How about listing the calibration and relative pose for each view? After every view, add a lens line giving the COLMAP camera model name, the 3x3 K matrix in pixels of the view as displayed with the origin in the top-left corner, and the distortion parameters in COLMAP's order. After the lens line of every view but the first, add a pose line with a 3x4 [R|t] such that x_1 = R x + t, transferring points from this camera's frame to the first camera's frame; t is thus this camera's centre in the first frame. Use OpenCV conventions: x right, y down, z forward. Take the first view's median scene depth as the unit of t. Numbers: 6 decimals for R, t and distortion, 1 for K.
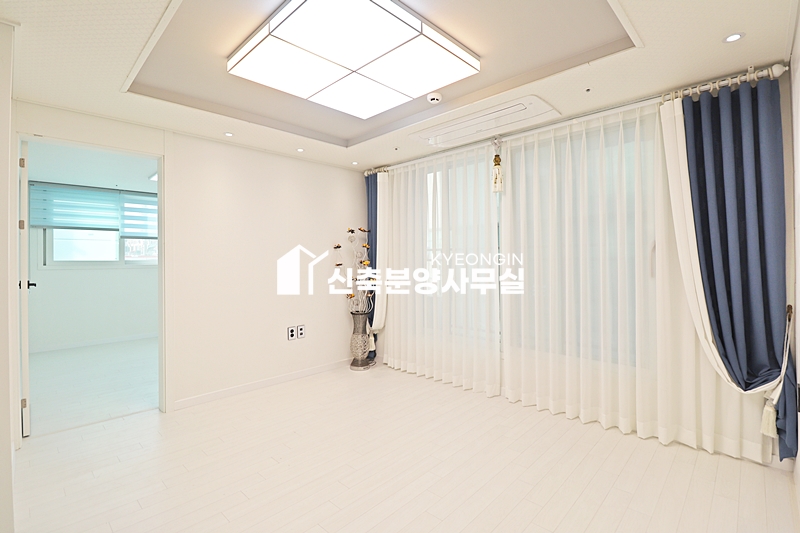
lens RADIAL K [[371.3, 0, 402.3], [0, 371.3, 262.6], [0, 0, 1]] dist [-0.002519, -0.013025]
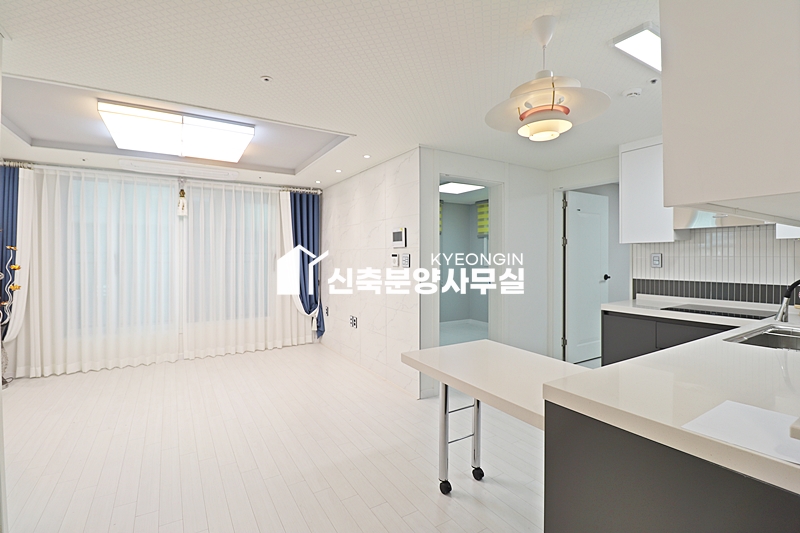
lens RADIAL K [[380.5, 0, 401.4], [0, 380.5, 254.2], [0, 0, 1]] dist [-0.018809, -0.000920]
pose [[0.240236, -0.000713, 0.970714, -1.211338], [-0.007325, 0.999970, 0.002547, -0.067311], [-0.970687, -0.007722, 0.240223, -0.208748]]
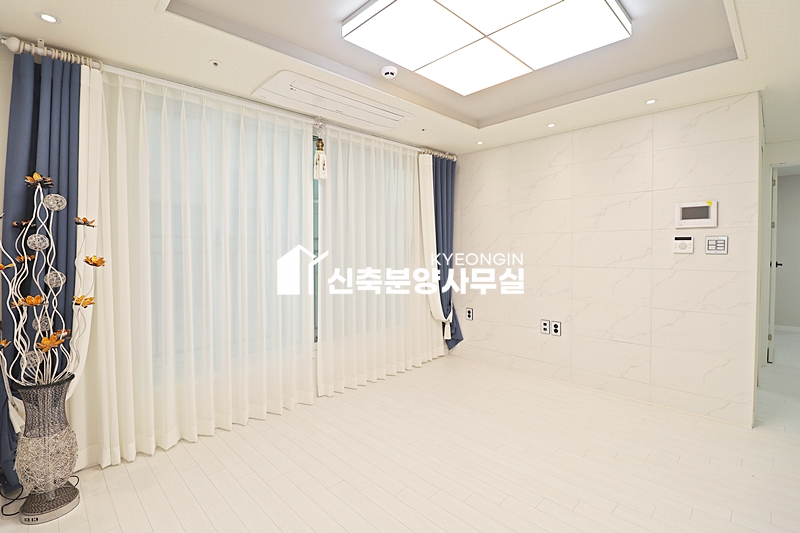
lens RADIAL K [[380.5, 0, 401.4], [0, 380.5, 254.2], [0, 0, 1]] dist [-0.018809, -0.000920]
pose [[0.020787, -0.023625, 0.999505, -0.879716], [-0.004621, 0.999708, 0.023726, -0.034851], [-0.999773, -0.005112, 0.020672, 0.990487]]
